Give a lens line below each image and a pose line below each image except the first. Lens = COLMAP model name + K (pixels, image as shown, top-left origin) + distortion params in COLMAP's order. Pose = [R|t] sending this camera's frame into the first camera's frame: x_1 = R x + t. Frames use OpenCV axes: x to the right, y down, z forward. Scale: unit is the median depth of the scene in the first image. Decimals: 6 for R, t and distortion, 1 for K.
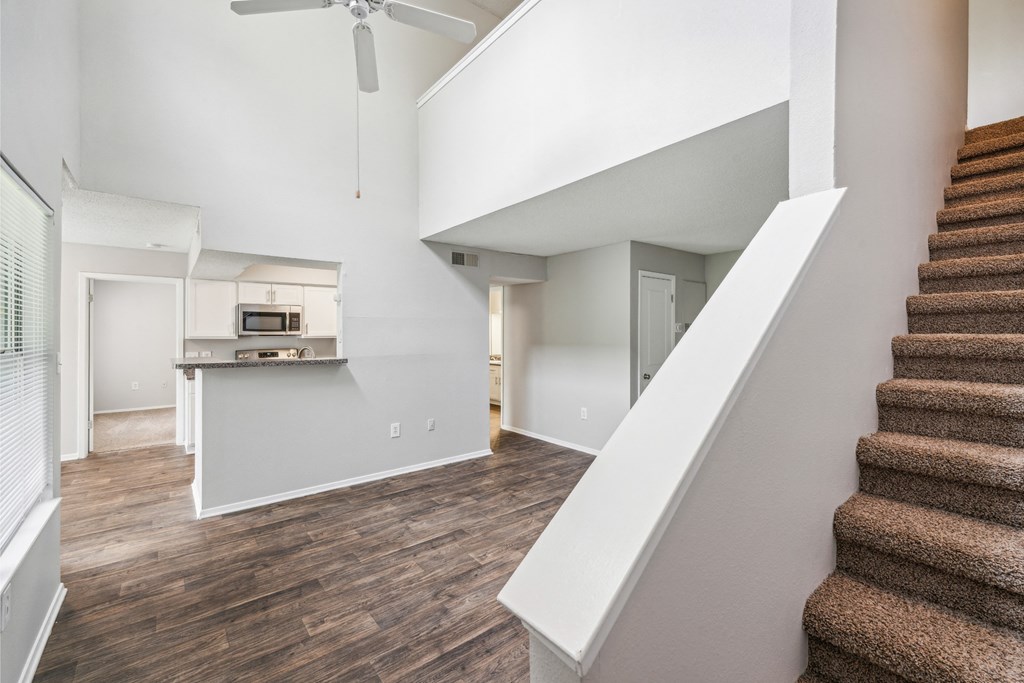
lens RADIAL K [[440.1, 0, 515.8], [0, 440.1, 332.7], [0, 0, 1]] dist [0.001879, -0.001601]
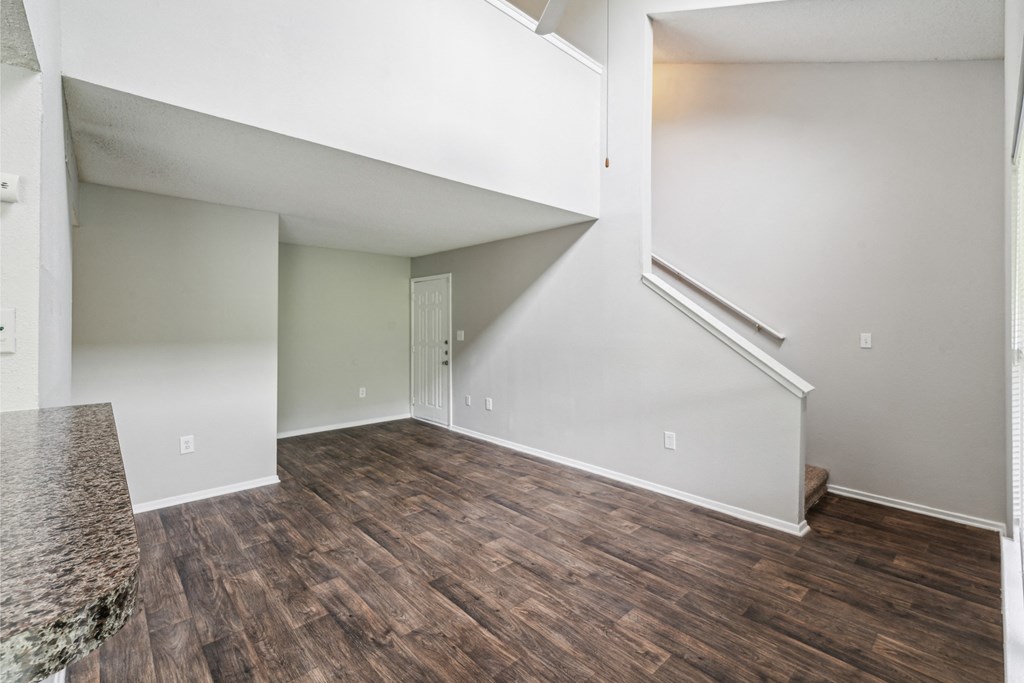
lens RADIAL K [[440.1, 0, 509.4], [0, 440.1, 352.5], [0, 0, 1]] dist [0.001879, -0.001601]
pose [[-0.060510, -0.067967, 0.995851, -0.770572], [0.002391, 0.997666, 0.068236, 0.001464], [-0.998165, 0.006510, -0.060206, 0.813747]]
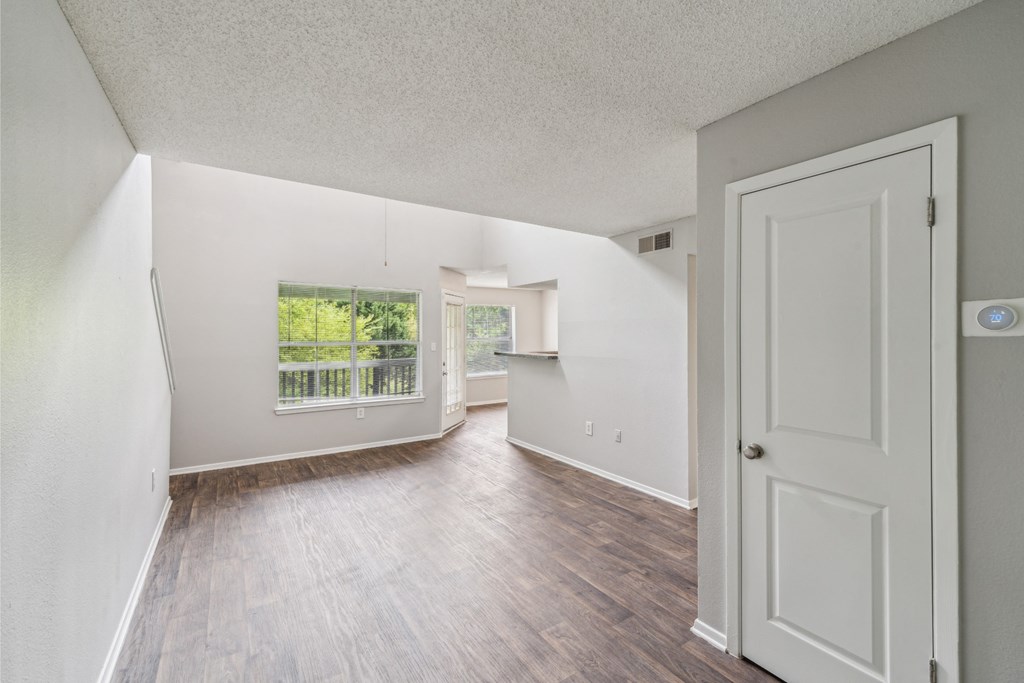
lens RADIAL K [[440.1, 0, 505.5], [0, 440.1, 335.7], [0, 0, 1]] dist [0.001879, -0.001601]
pose [[-0.117786, 0.007677, -0.993009, 0.967810], [-0.000453, 0.999970, 0.007784, -0.006501], [0.993039, 0.001366, -0.117779, 1.144143]]
